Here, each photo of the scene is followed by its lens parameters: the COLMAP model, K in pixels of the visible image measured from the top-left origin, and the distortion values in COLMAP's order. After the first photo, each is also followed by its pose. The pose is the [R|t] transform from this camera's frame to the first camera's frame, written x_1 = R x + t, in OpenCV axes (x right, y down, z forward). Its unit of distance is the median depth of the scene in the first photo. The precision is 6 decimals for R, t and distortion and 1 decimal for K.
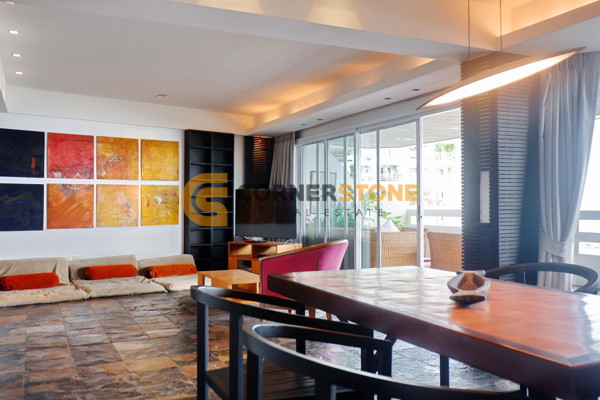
lens RADIAL K [[543.6, 0, 299.1], [0, 543.6, 203.8], [0, 0, 1]] dist [0.003736, 0.000000]
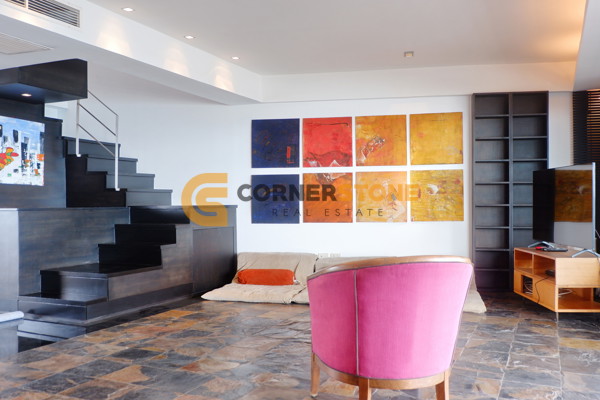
lens RADIAL K [[543.6, 0, 302.5], [0, 543.6, 197.0], [0, 0, 1]] dist [0.003736, 0.000000]
pose [[0.657570, -0.009595, -0.753332, 0.220836], [0.007264, 0.999953, -0.006395, 0.008324], [0.753358, -0.001267, 0.657609, 0.361224]]
